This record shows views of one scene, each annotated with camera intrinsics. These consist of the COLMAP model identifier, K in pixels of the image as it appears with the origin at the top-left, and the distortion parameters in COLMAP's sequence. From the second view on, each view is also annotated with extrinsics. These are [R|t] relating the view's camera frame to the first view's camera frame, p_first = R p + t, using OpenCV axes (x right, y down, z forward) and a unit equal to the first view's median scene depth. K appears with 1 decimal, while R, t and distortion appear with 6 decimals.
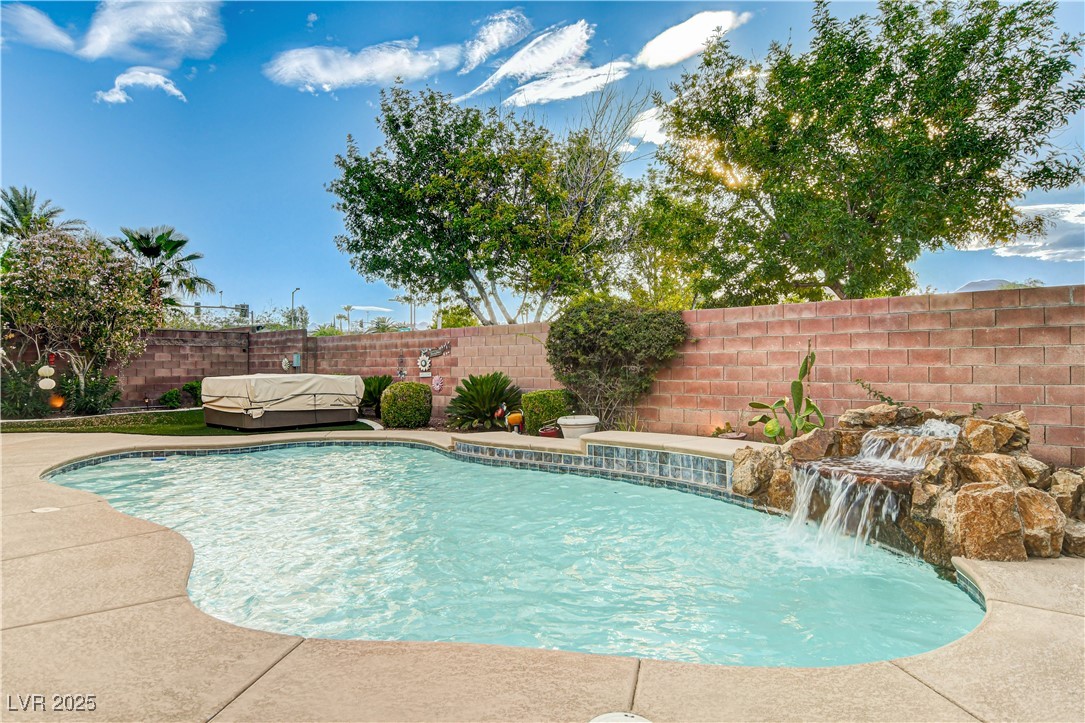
lens RADIAL K [[617.5, 0, 542.5], [0, 617.5, 364.0], [0, 0, 1]] dist [-0.001305, -0.000045]
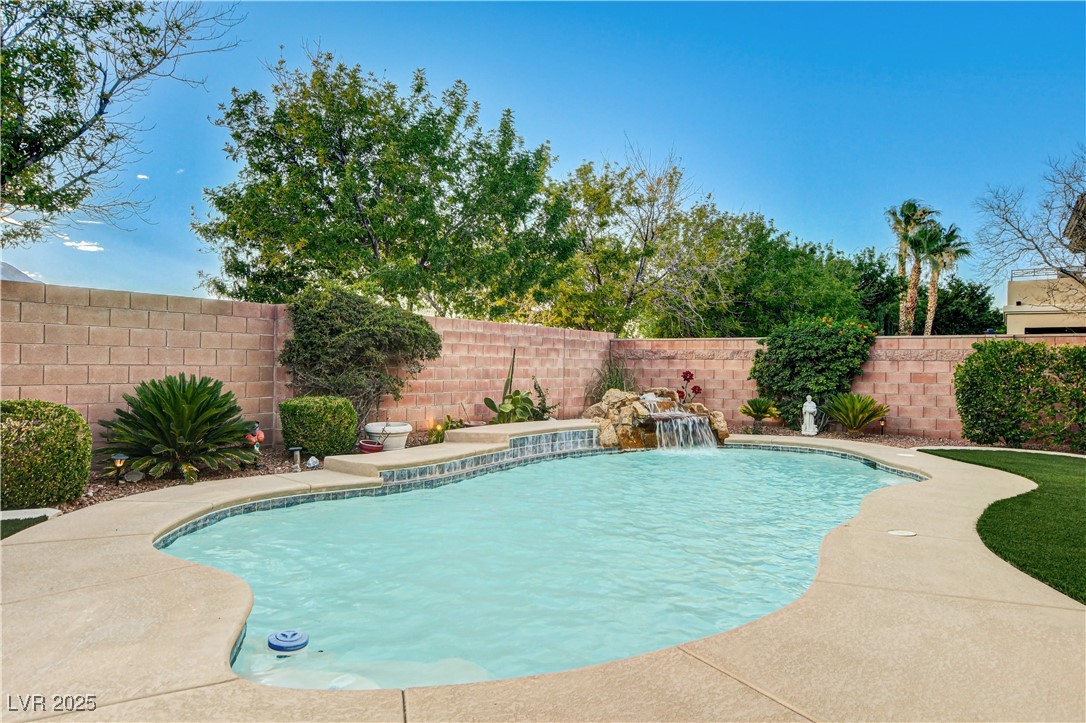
lens RADIAL K [[698.0, 0, 543.3], [0, 698.0, 363.0], [0, 0, 1]] dist [-0.022486, 0.004067]
pose [[-0.132440, 0.007309, 0.991164, -1.087109], [-0.013637, 0.999865, -0.009195, 0.005594], [-0.991097, -0.014735, -0.132322, 1.035379]]
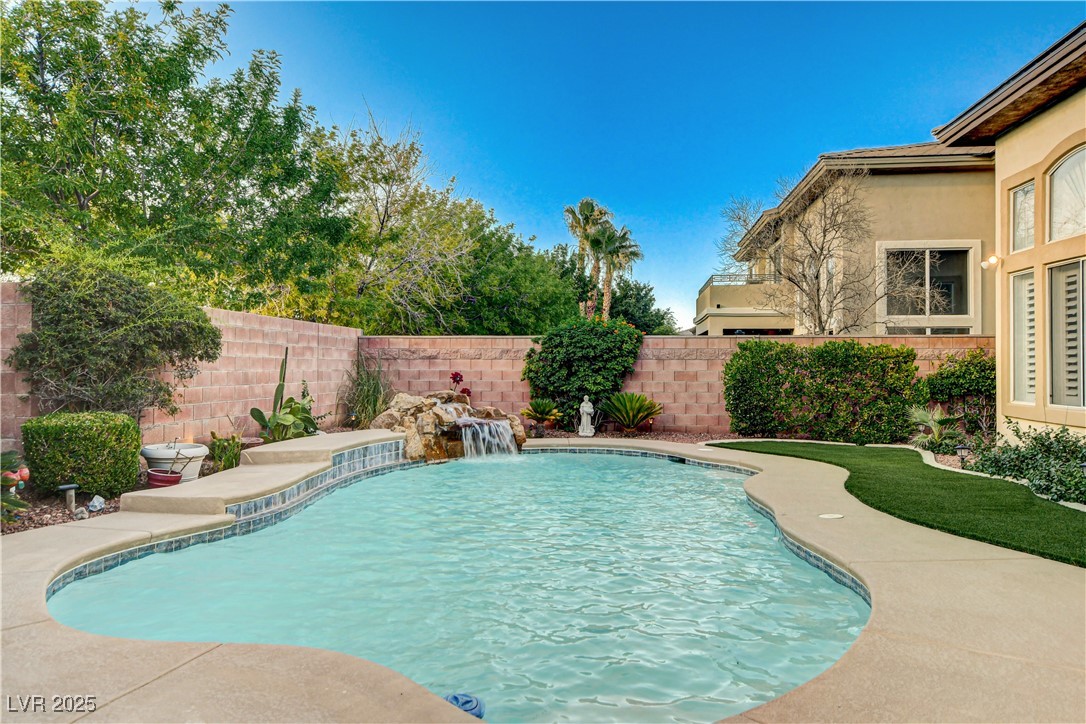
lens RADIAL K [[792.3, 0, 541.2], [0, 792.3, 362.5], [0, 0, 1]] dist [-0.001005, 0.005171]
pose [[-0.568423, 0.010405, 0.822671, -0.993629], [-0.001633, 0.999904, -0.013774, 0.007312], [-0.822735, -0.009173, -0.568351, 1.318317]]
